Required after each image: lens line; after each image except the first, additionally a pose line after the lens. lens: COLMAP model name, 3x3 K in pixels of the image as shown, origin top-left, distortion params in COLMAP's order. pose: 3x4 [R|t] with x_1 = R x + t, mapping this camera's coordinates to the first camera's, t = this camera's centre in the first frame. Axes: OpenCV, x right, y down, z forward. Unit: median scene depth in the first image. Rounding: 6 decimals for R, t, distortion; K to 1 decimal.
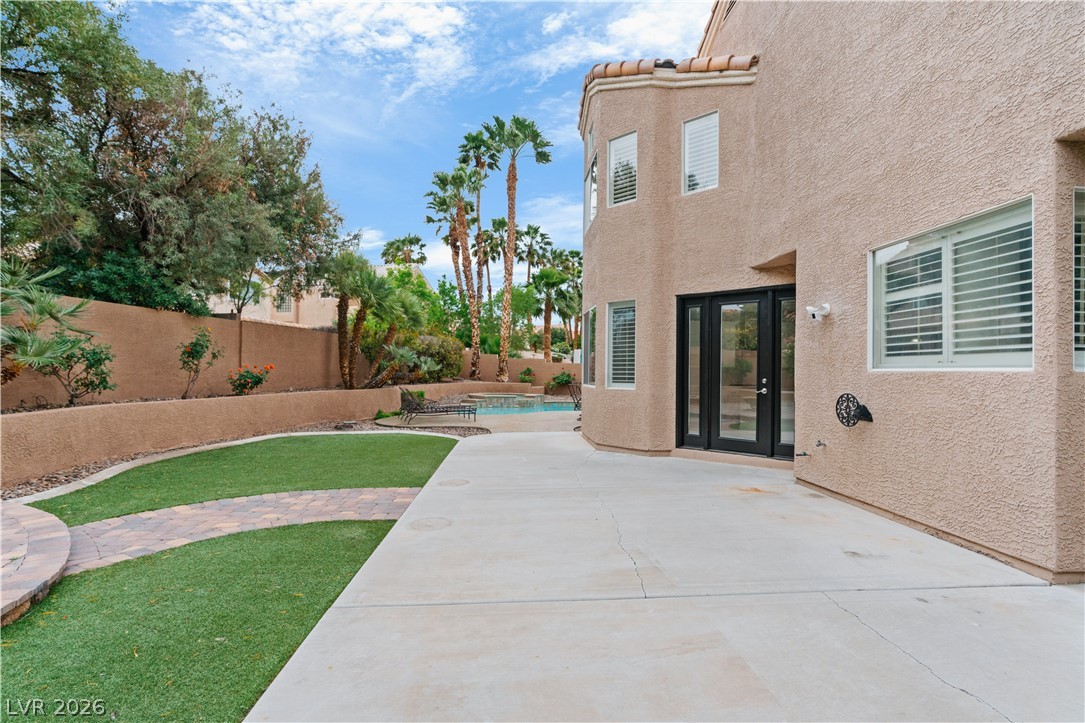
lens RADIAL K [[485.1, 0, 558.5], [0, 485.1, 360.2], [0, 0, 1]] dist [-0.004964, 0.001264]
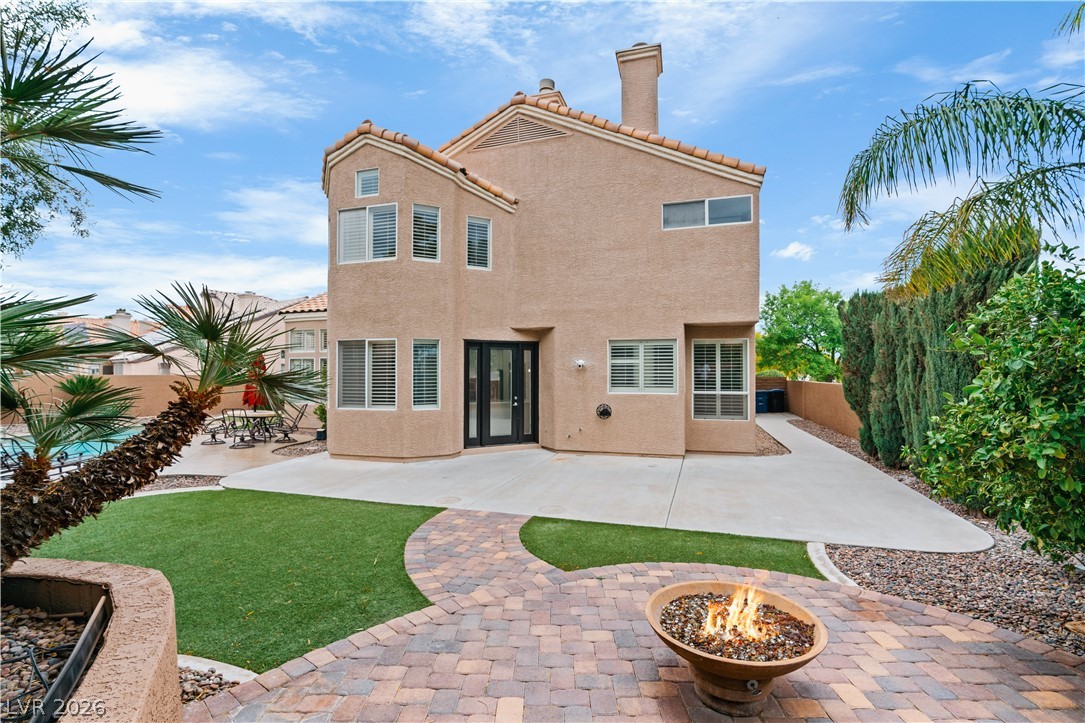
lens RADIAL K [[485.1, 0, 547.0], [0, 485.1, 361.1], [0, 0, 1]] dist [-0.004964, 0.001264]
pose [[0.371234, 0.012396, 0.928457, -1.046022], [-0.017803, 0.999822, -0.006231, -0.072874], [-0.928369, -0.014216, 0.371389, 0.285265]]
